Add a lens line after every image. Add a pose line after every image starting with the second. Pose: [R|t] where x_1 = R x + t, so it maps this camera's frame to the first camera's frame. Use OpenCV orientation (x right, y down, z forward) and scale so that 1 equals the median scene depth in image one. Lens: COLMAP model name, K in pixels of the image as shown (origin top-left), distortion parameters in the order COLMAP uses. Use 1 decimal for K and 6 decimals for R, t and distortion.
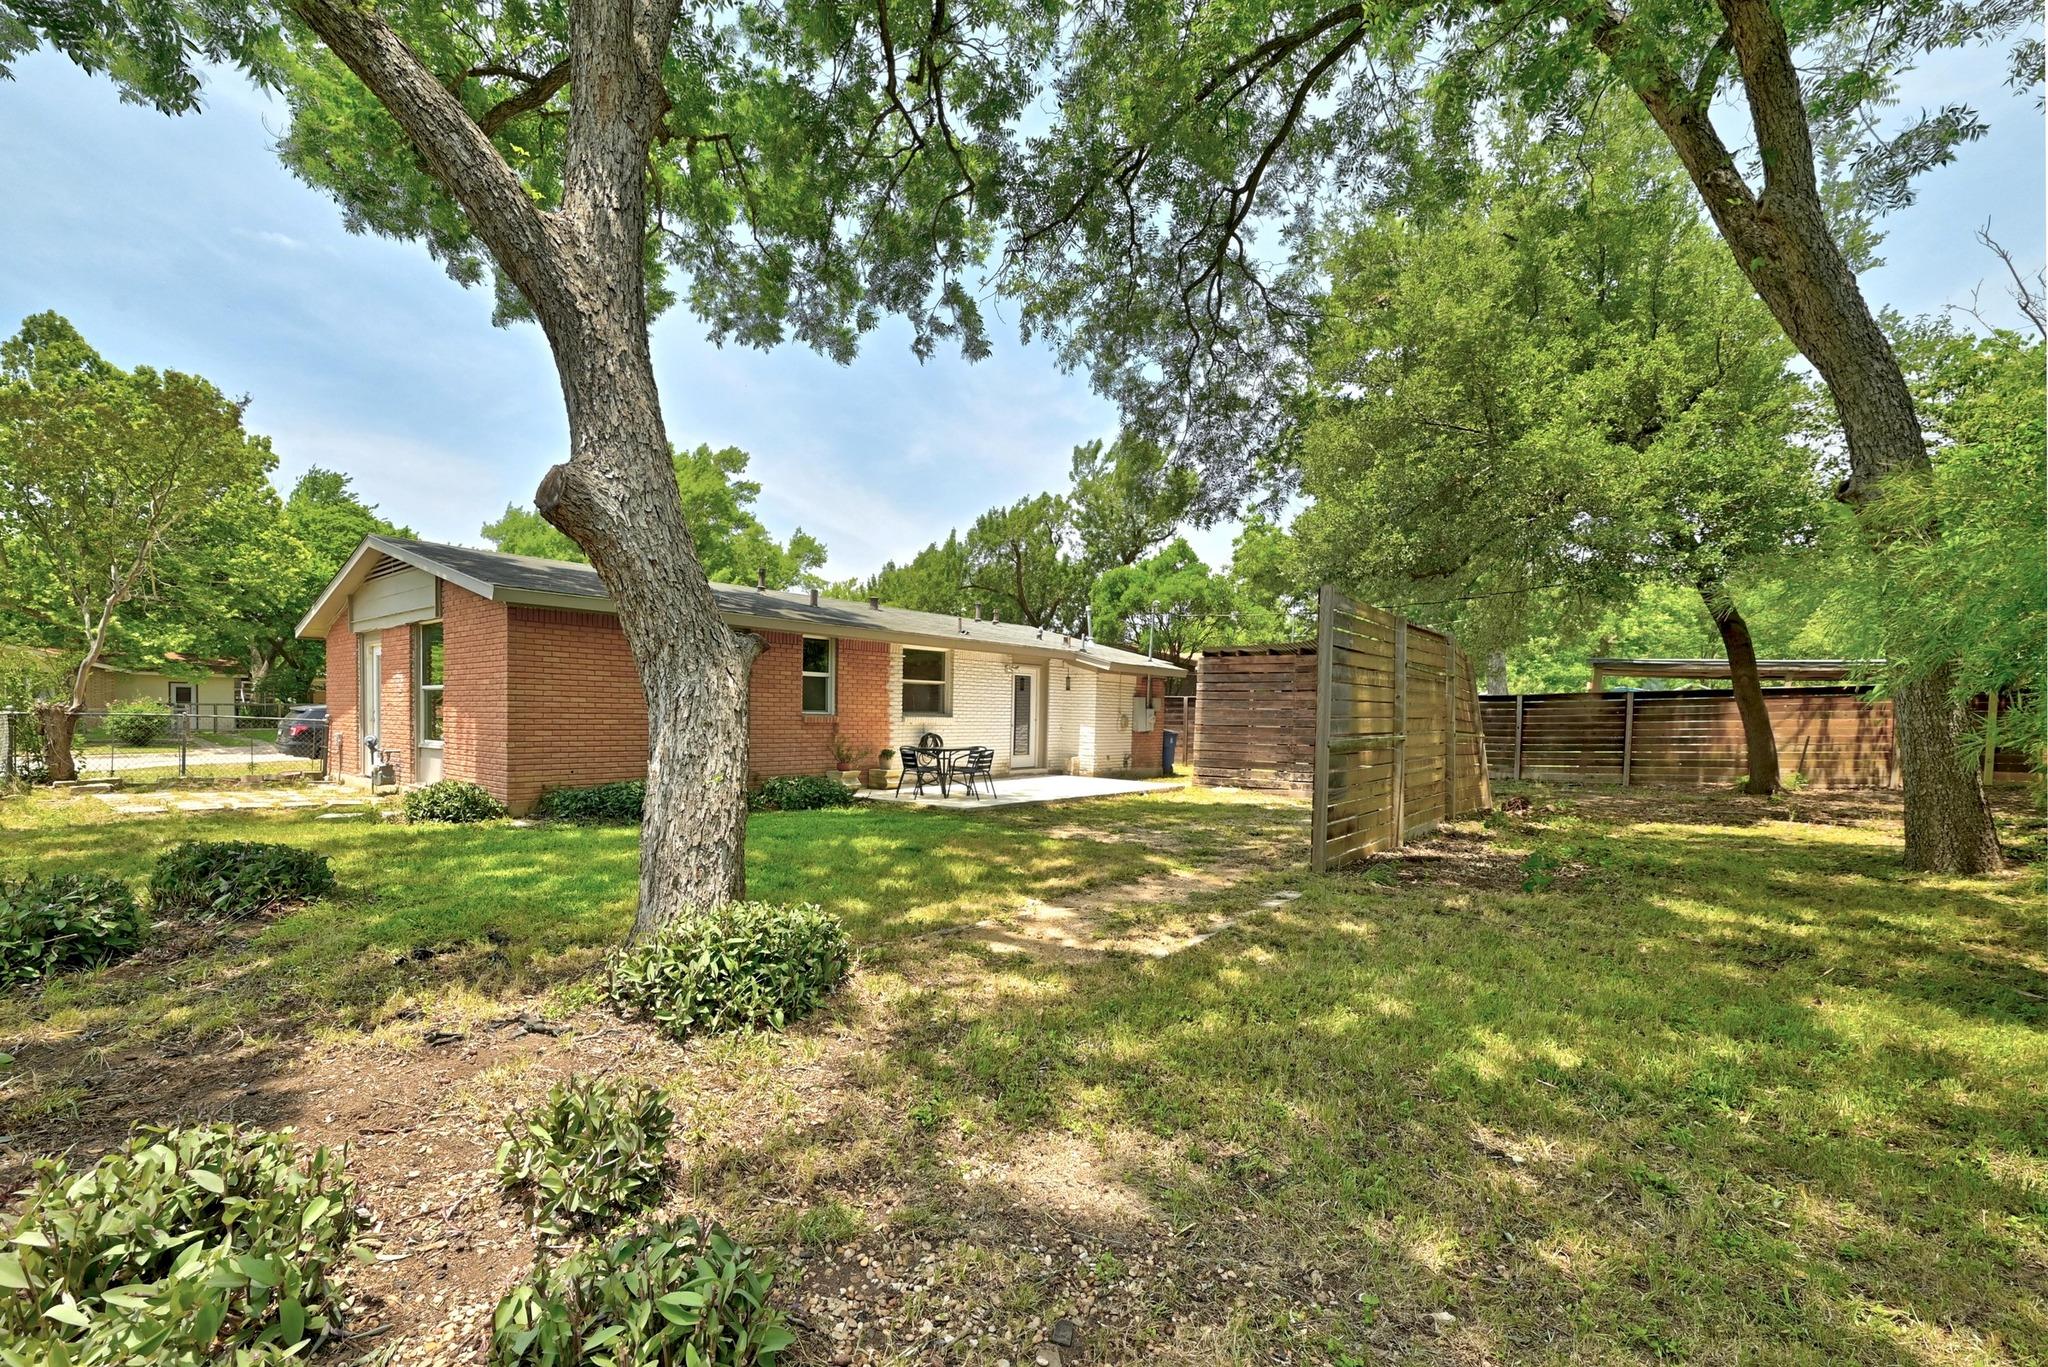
lens RADIAL K [[911.8, 0, 973.5], [0, 911.8, 763.9], [0, 0, 1]] dist [0.027804, 0.000091]
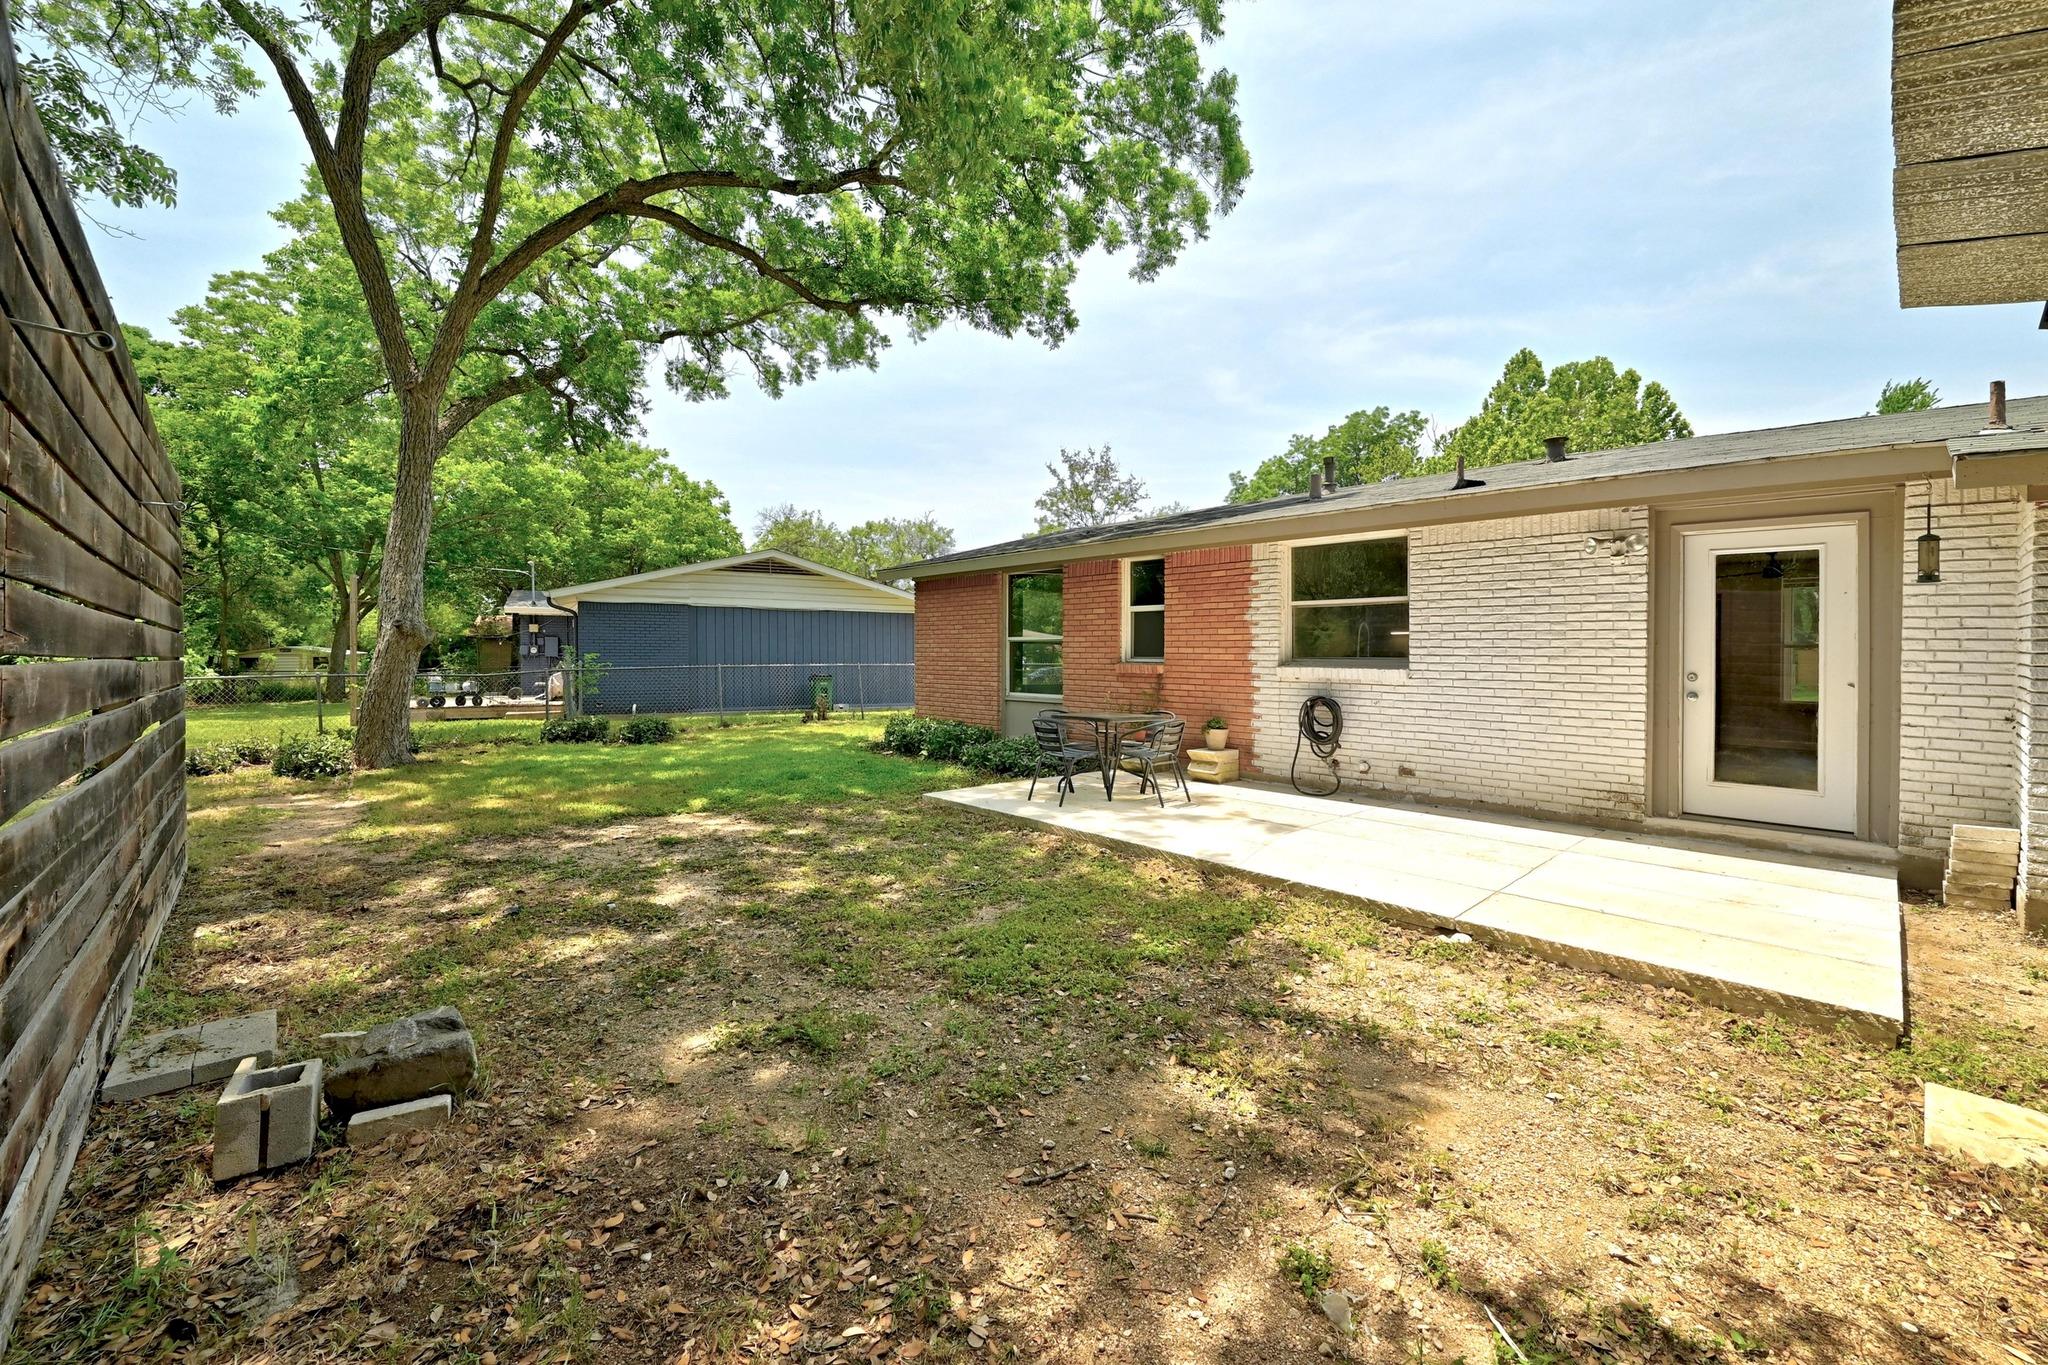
lens RADIAL K [[840.3, 0, 1017.6], [0, 840.3, 658.4], [0, 0, 1]] dist [0.001999, 0.000246]
pose [[-0.129628, -0.016810, -0.991420, 0.408327], [-0.070564, 0.997478, -0.007686, -0.035796], [0.989049, 0.068963, -0.130487, 0.786126]]
